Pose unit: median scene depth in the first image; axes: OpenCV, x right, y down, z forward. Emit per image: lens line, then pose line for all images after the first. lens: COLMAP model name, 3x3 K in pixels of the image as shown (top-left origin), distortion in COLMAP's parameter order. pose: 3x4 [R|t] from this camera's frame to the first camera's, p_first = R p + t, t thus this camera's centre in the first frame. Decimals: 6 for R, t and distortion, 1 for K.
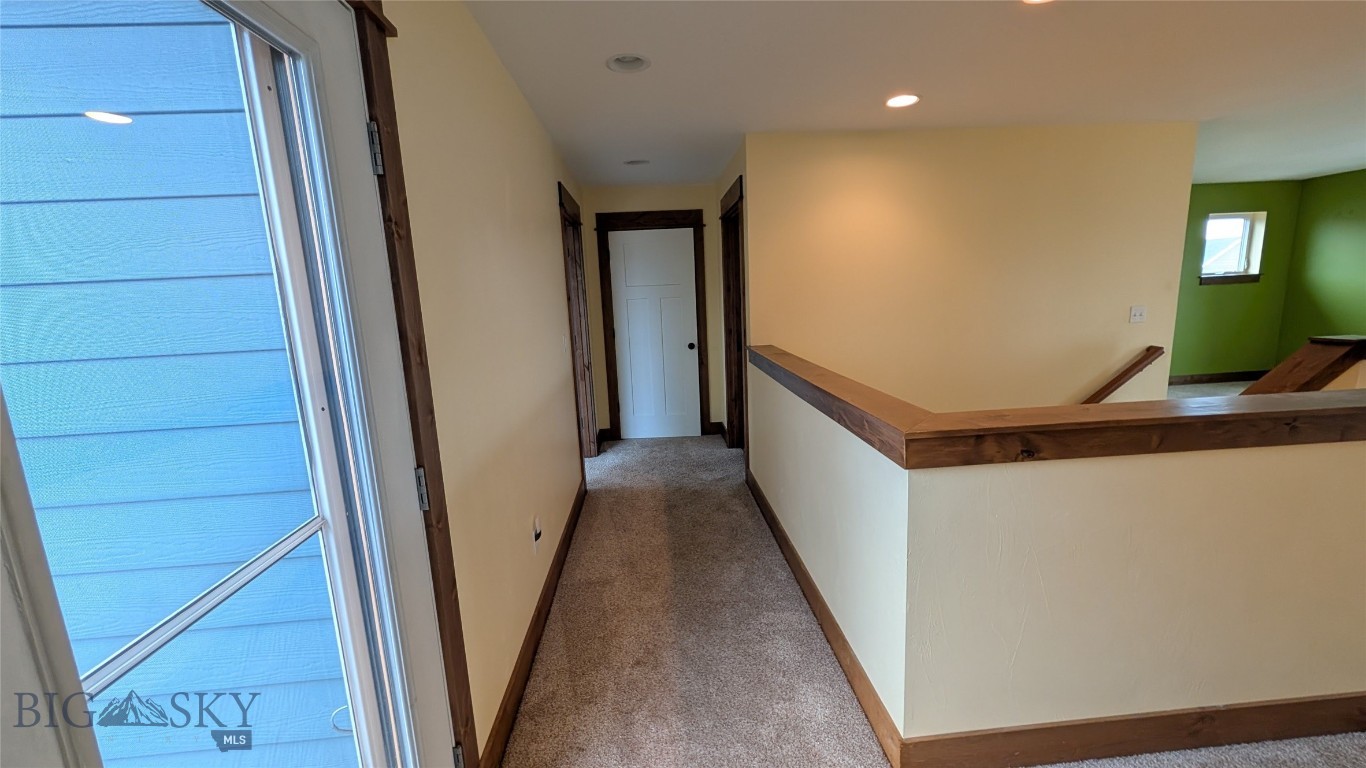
lens RADIAL K [[523.2, 0, 684.1], [0, 523.2, 383.4], [0, 0, 1]] dist [0.000758, -0.000235]
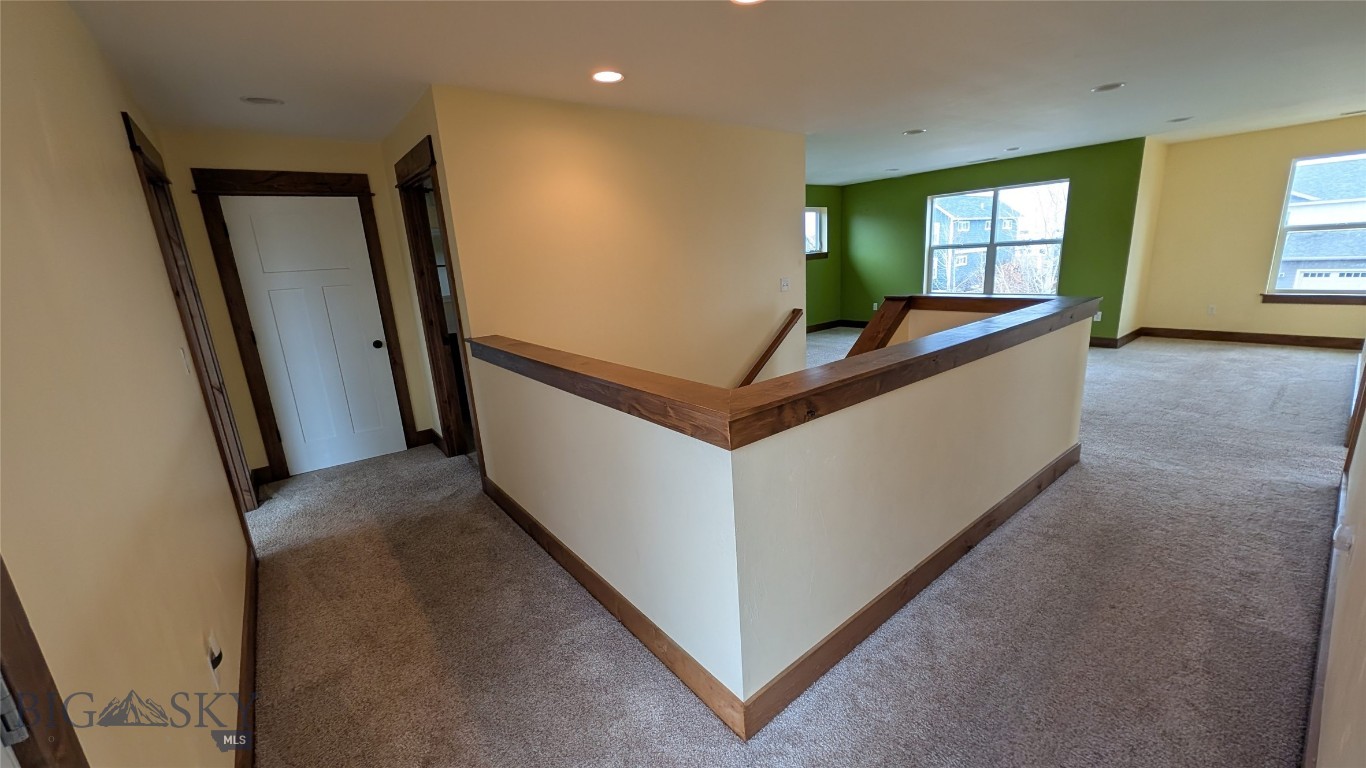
lens RADIAL K [[523.2, 0, 684.1], [0, 523.2, 383.4], [0, 0, 1]] dist [0.000758, -0.000235]
pose [[0.824367, -0.141898, 0.547981, -0.061609], [0.121799, 0.989860, 0.073089, -0.016099], [-0.552796, 0.006491, 0.833291, 0.073674]]
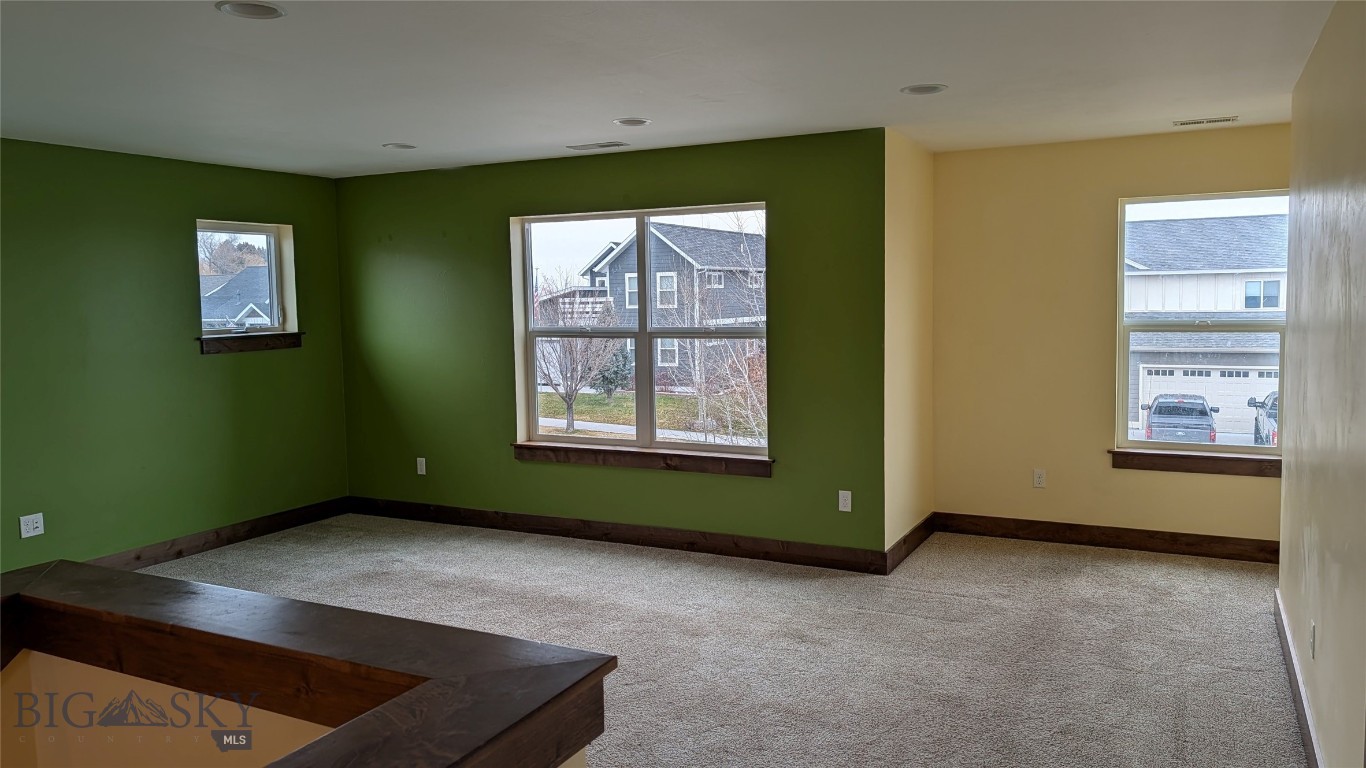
lens RADIAL K [[978.8, 0, 695.5], [0, 978.8, 372.3], [0, 0, 1]] dist [0.056893, -0.071650]
pose [[0.512327, -0.032011, 0.858193, 0.665294], [0.142566, 0.988609, -0.048234, -0.090350], [-0.846874, 0.147061, 0.511055, 0.173385]]
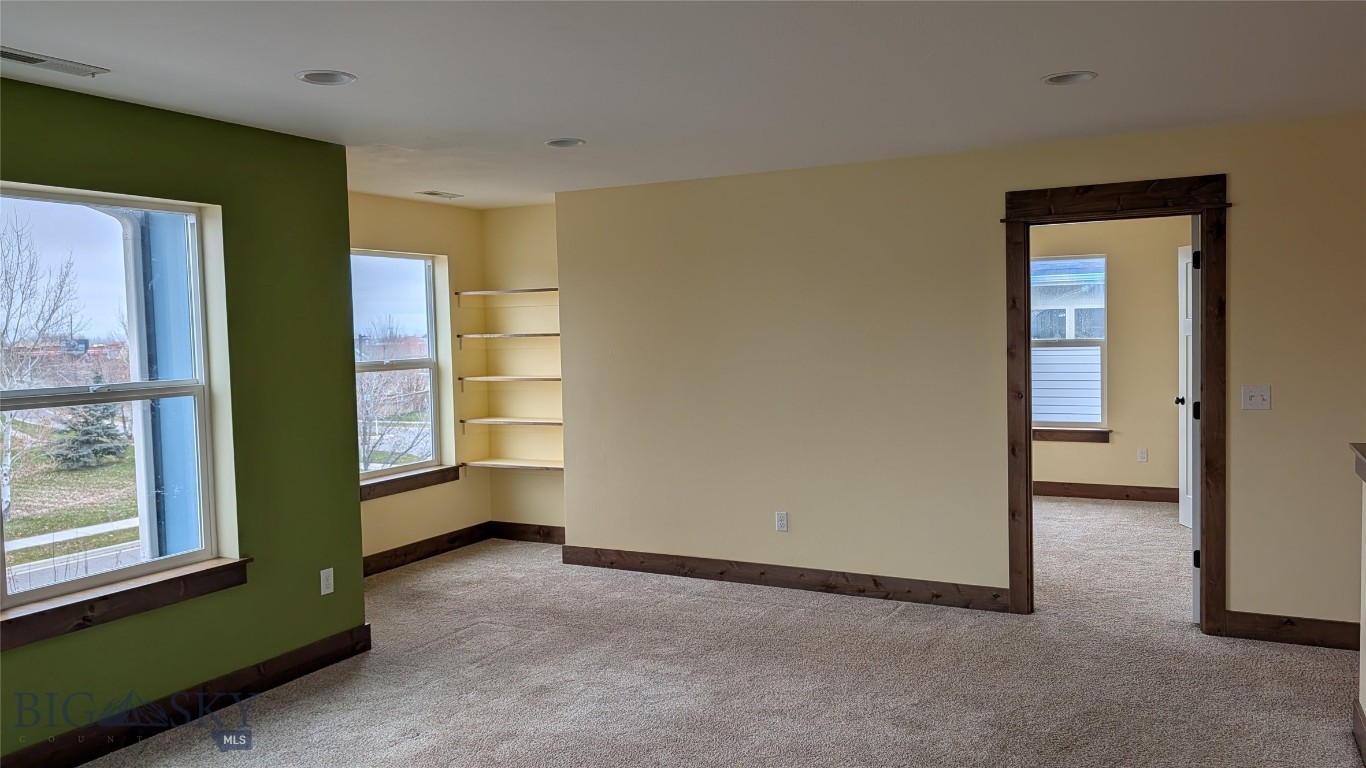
lens RADIAL K [[978.8, 0, 695.5], [0, 978.8, 372.3], [0, 0, 1]] dist [0.056893, -0.071650]
pose [[-0.849634, 0.039459, 0.525894, 0.979313], [0.150676, 0.973793, 0.170366, -0.322809], [-0.505390, 0.223989, -0.833313, 1.447321]]
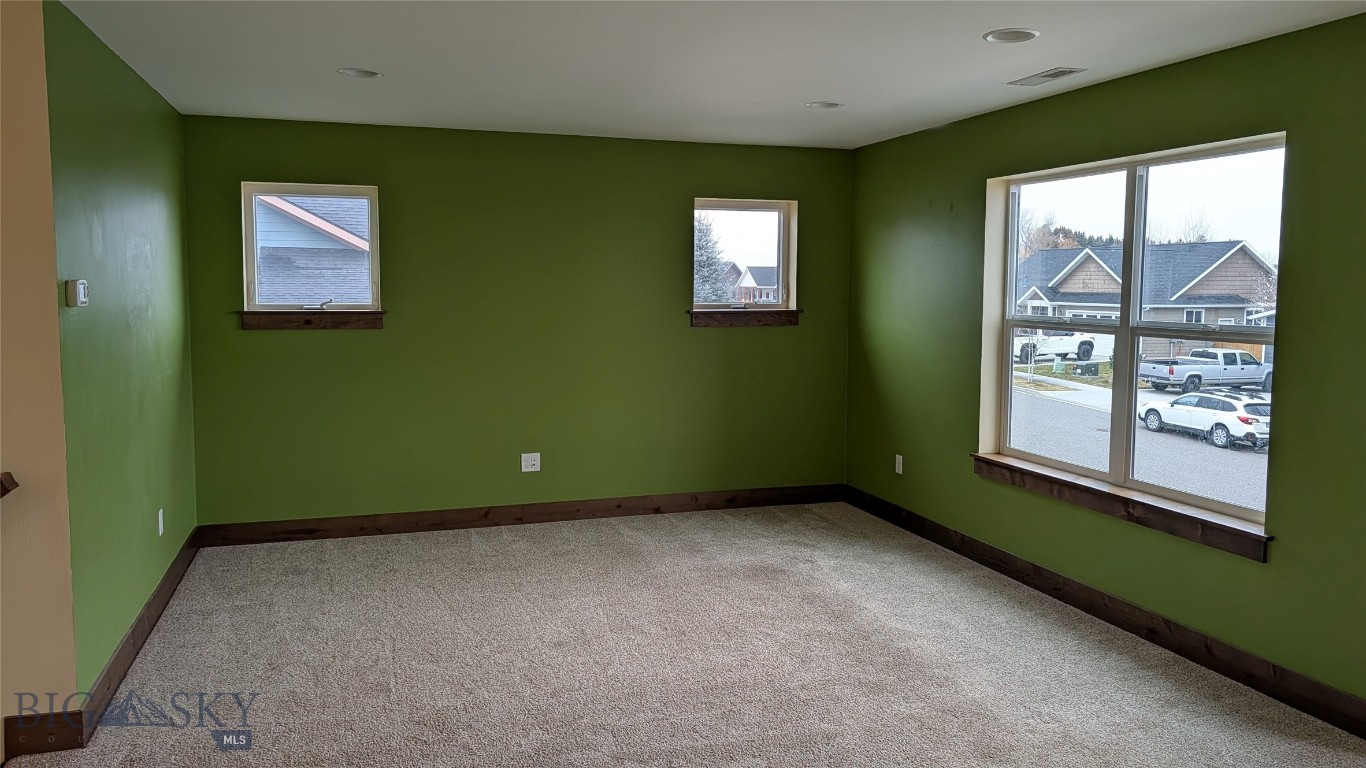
lens RADIAL K [[990.7, 0, 686.2], [0, 990.7, 369.1], [0, 0, 1]] dist [0.061444, -0.075689]
pose [[0.968029, 0.029800, 0.249061, 1.191618], [-0.006867, 0.995694, -0.092445, -0.081649], [-0.250744, 0.087779, 0.964066, 0.044751]]
